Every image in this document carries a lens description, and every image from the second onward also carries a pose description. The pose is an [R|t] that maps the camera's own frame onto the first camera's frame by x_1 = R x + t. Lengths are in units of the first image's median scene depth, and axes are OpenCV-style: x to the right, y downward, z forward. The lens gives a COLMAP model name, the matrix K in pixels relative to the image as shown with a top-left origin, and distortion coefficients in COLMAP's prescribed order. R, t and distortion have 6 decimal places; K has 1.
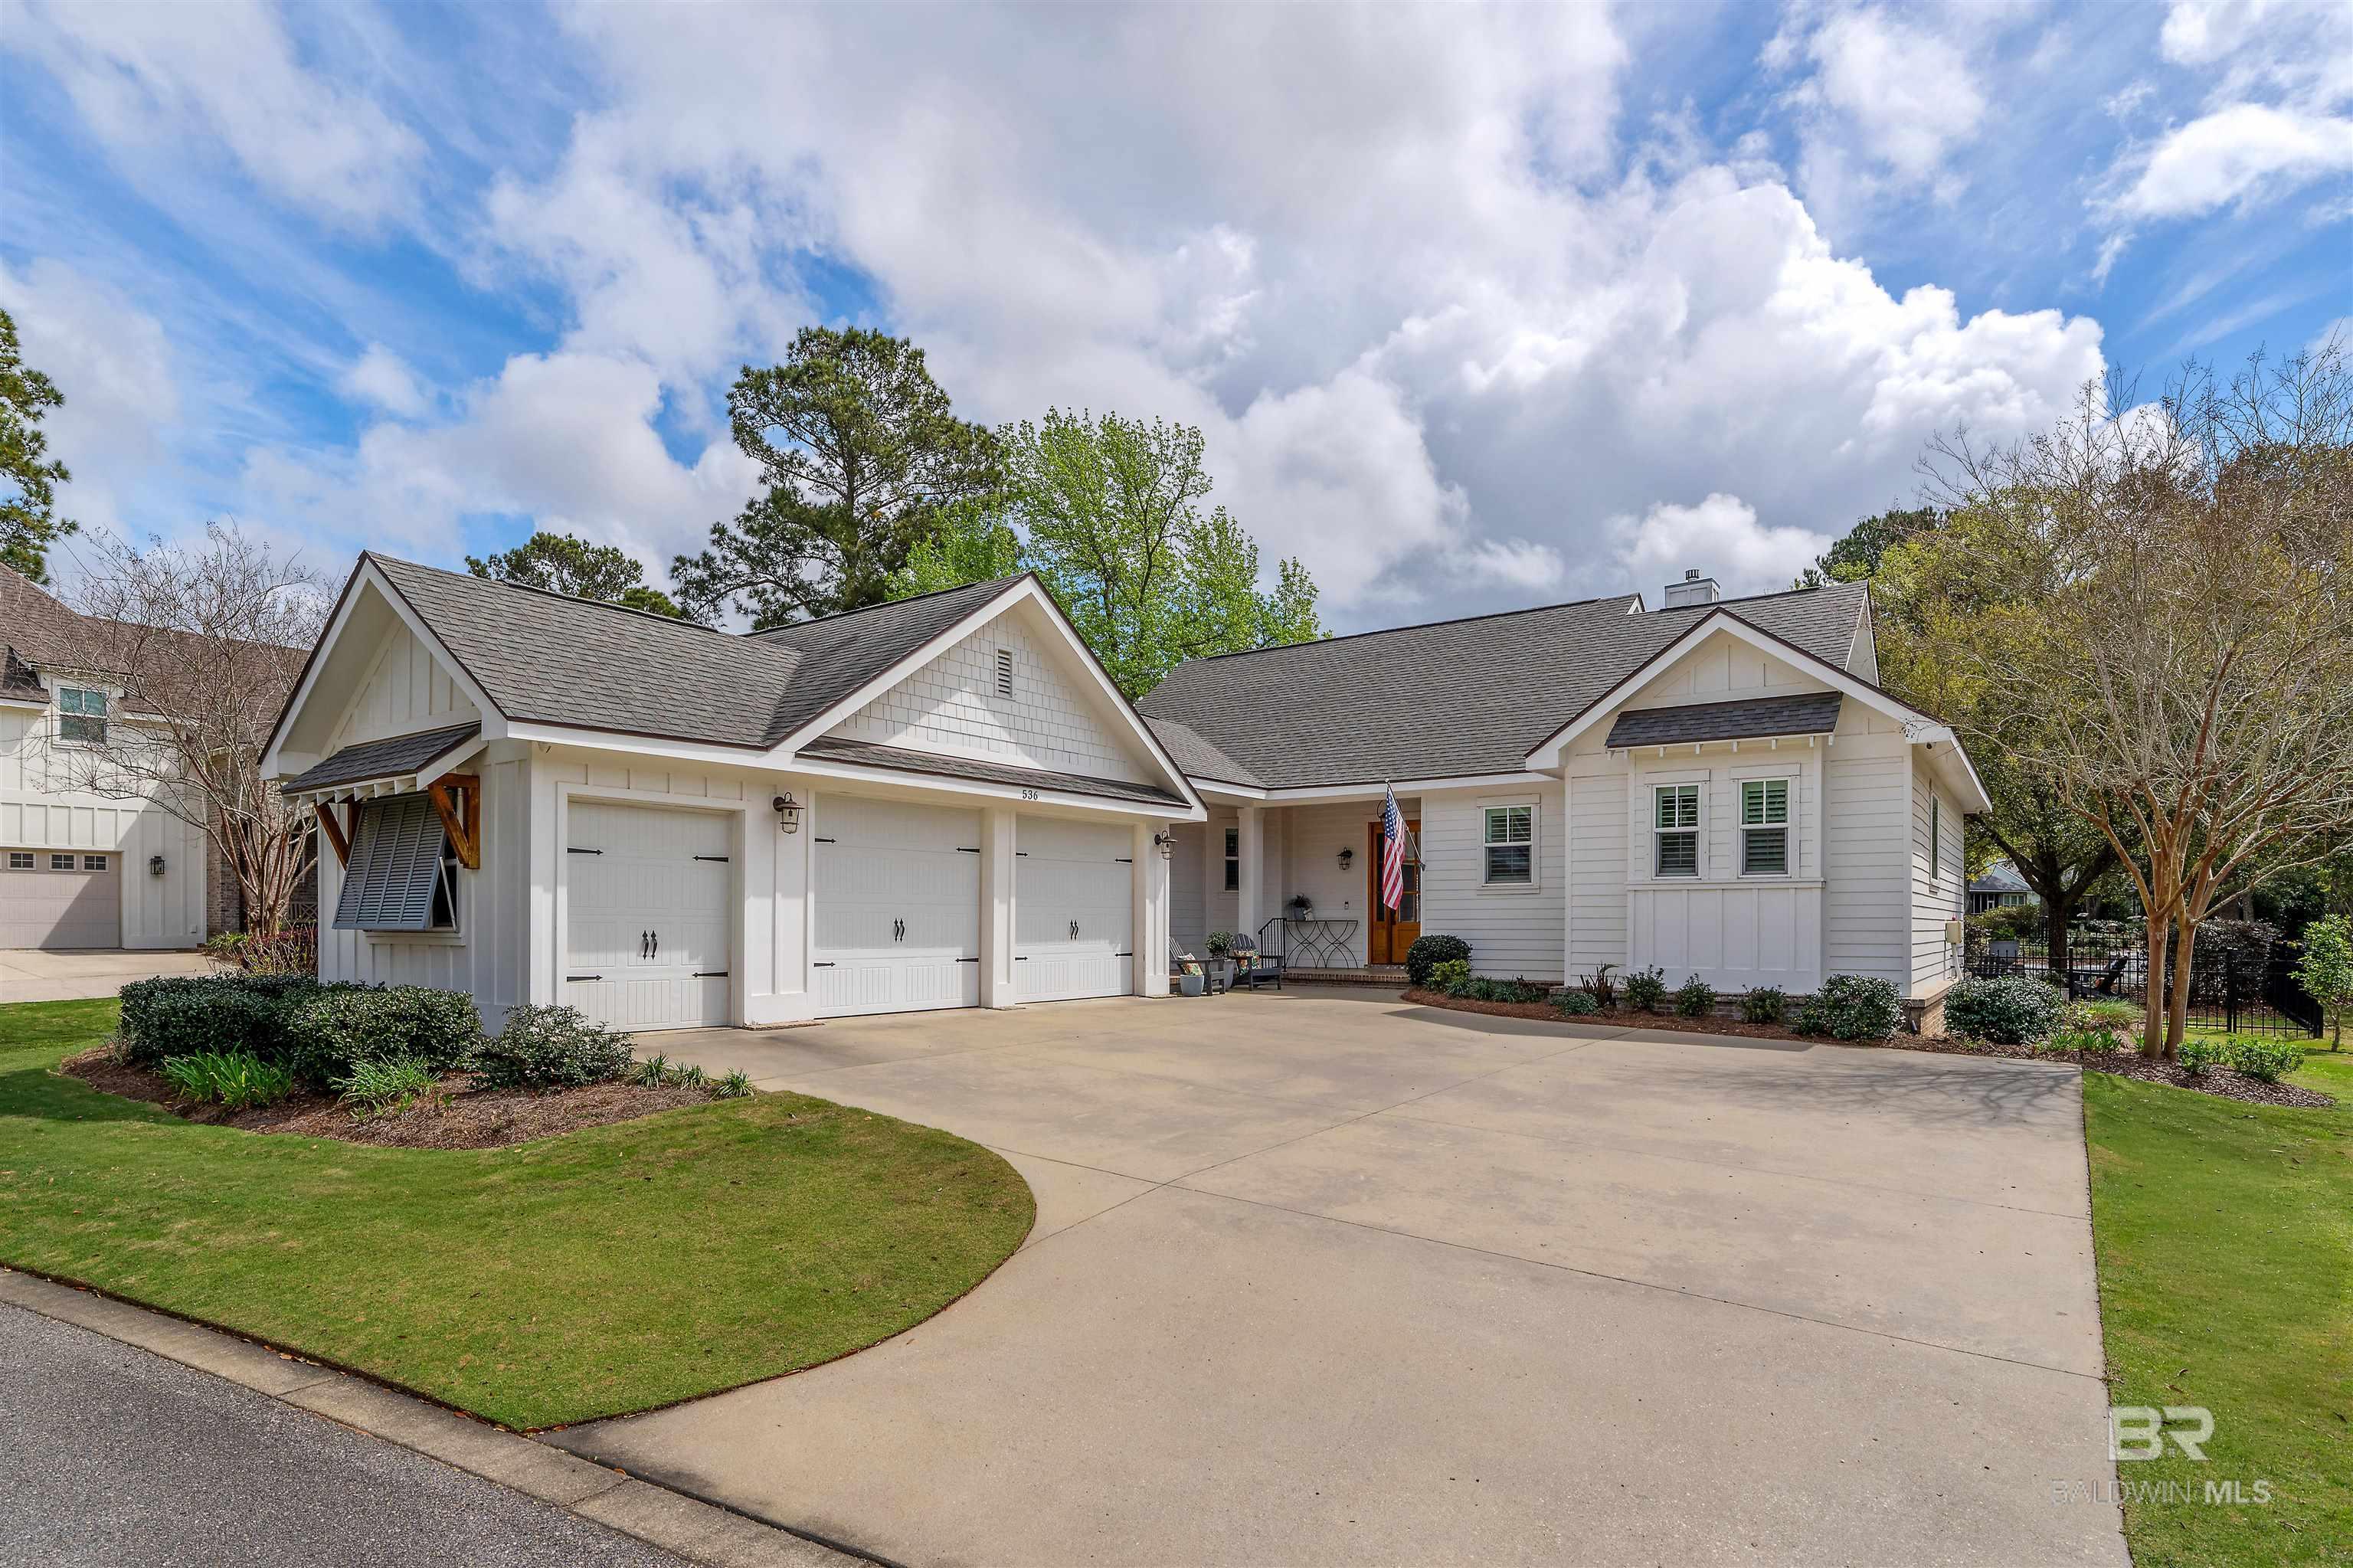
lens RADIAL K [[1095.0, 0, 1173.8], [0, 1095.0, 811.4], [0, 0, 1]] dist [-0.003692, -0.000328]
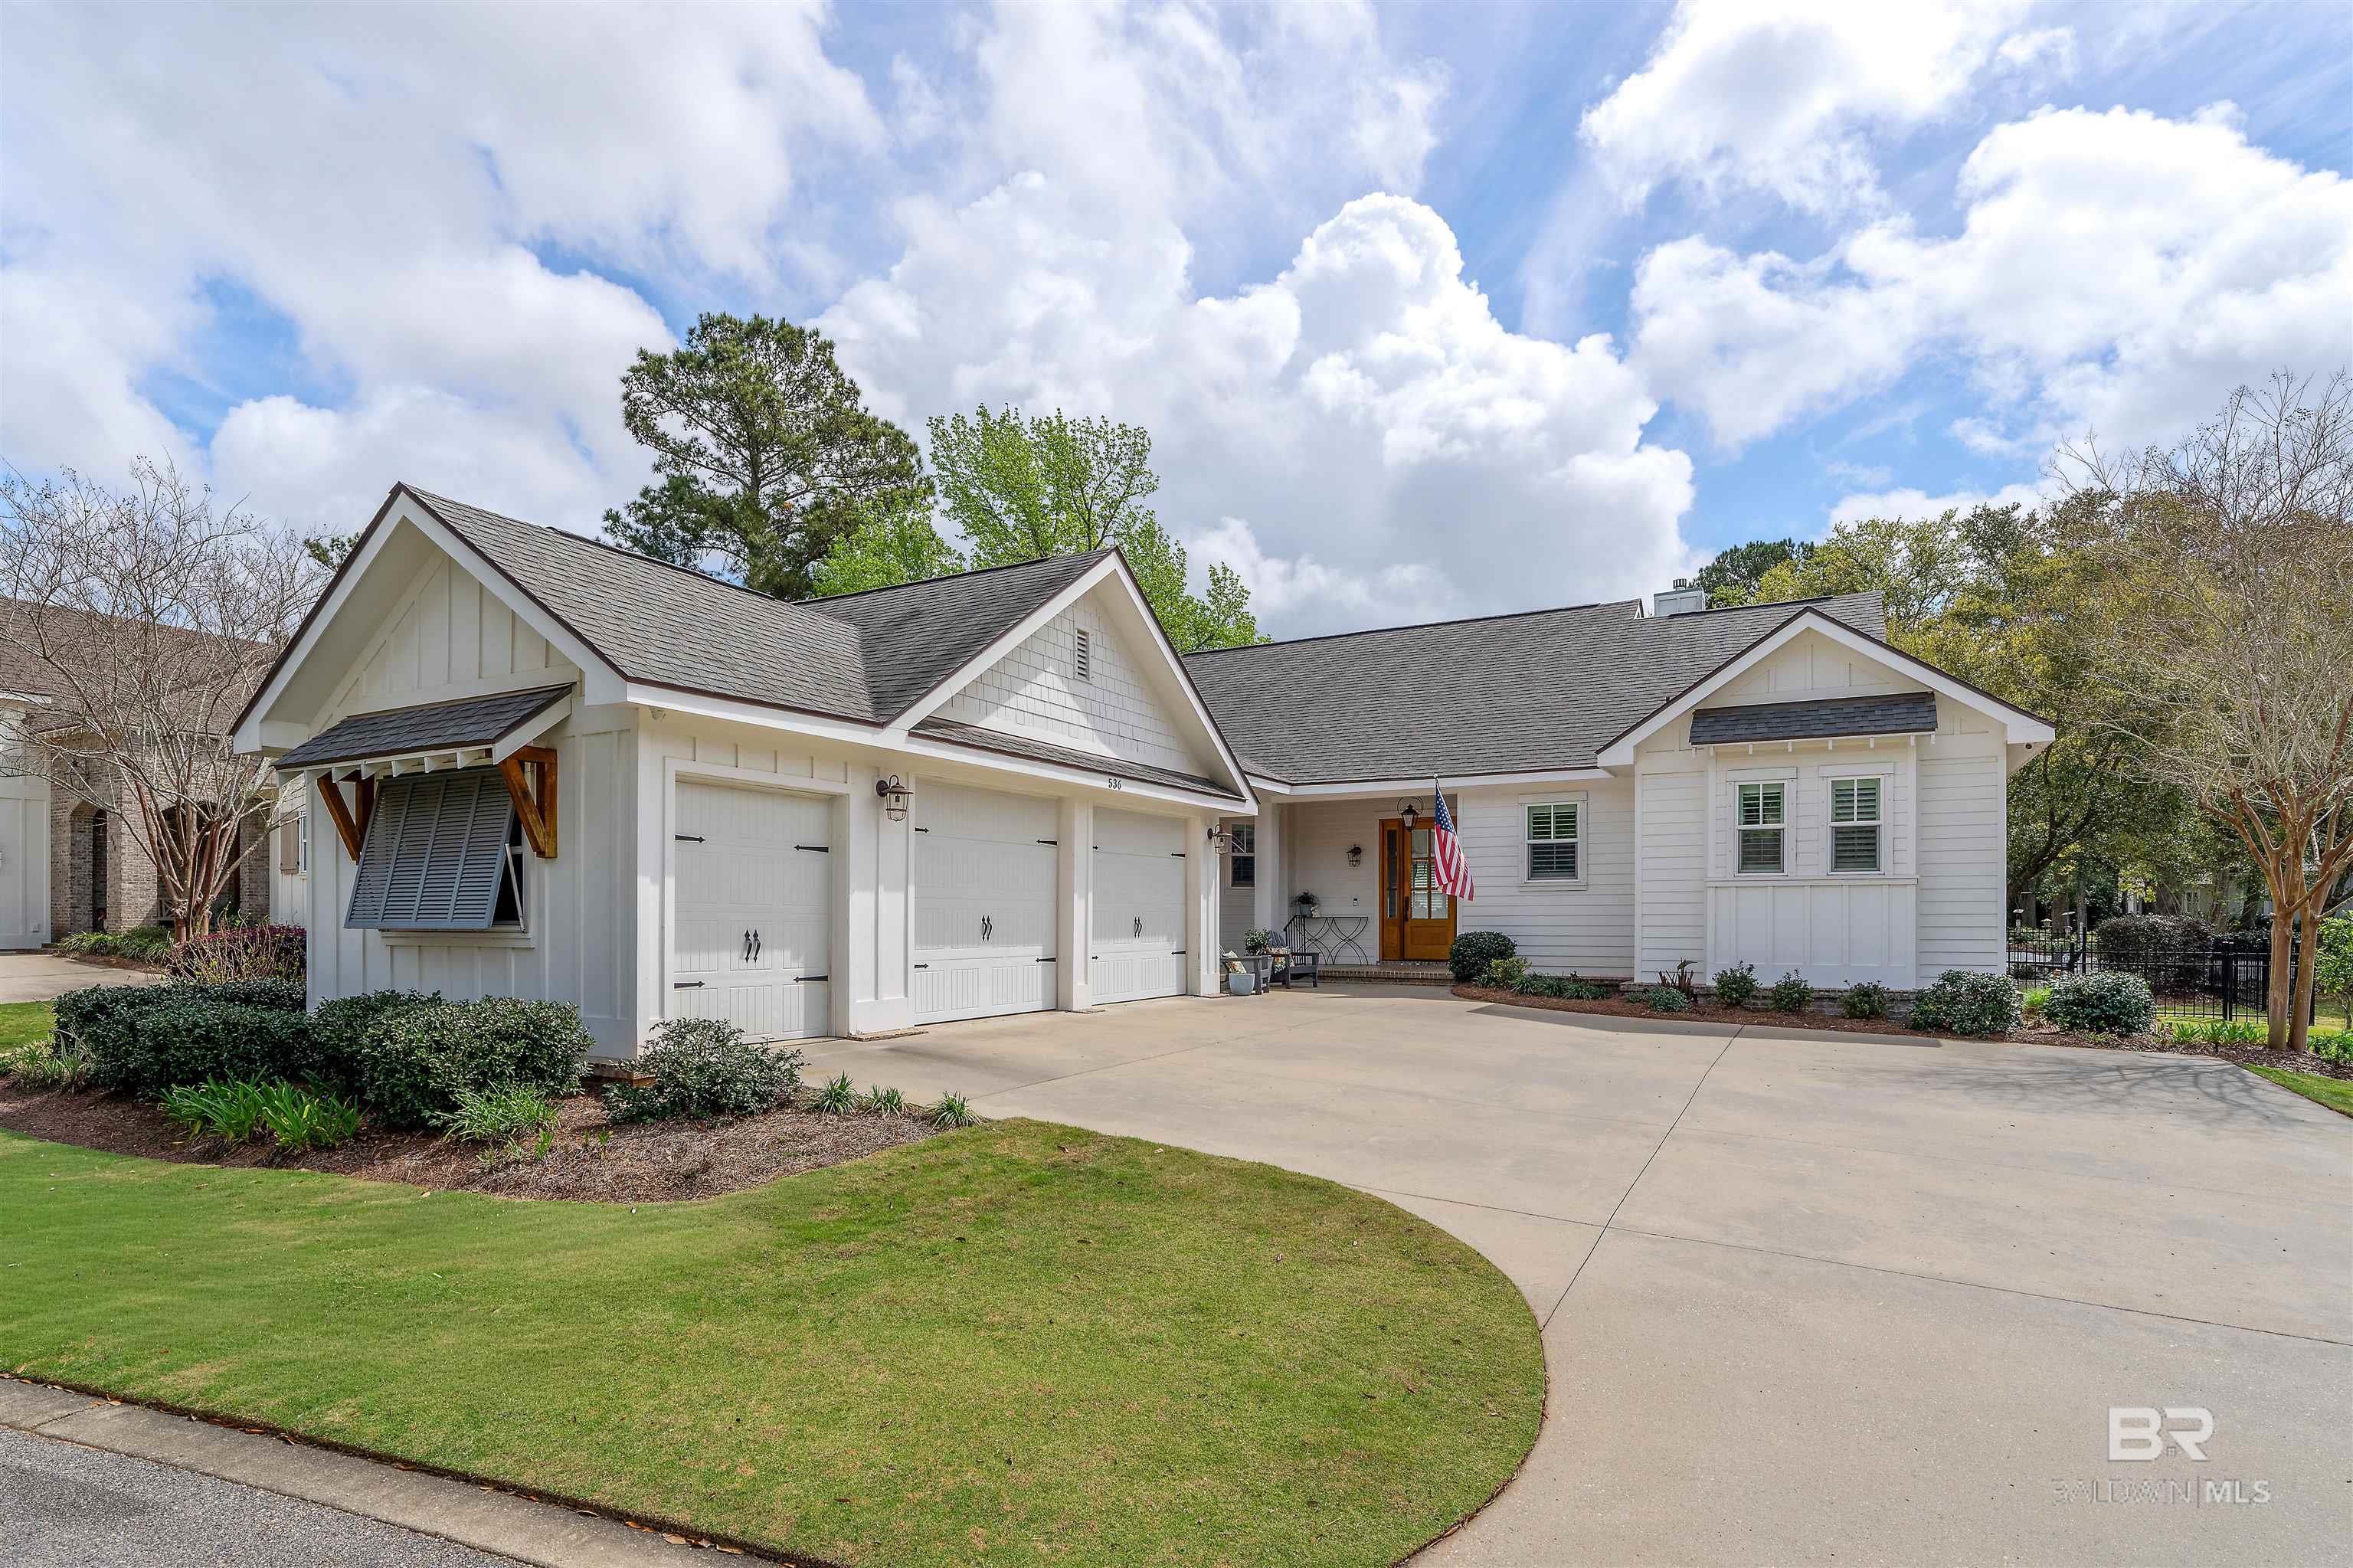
lens RADIAL K [[1058.0, 0, 1177.0], [0, 1058.0, 818.9], [0, 0, 1]] dist [-0.005461, 0.000723]
pose [[0.993828, 0.009311, 0.110540, -0.185356], [-0.010046, 0.999931, 0.006089, 0.009088], [-0.110475, -0.007162, 0.993853, 0.094743]]
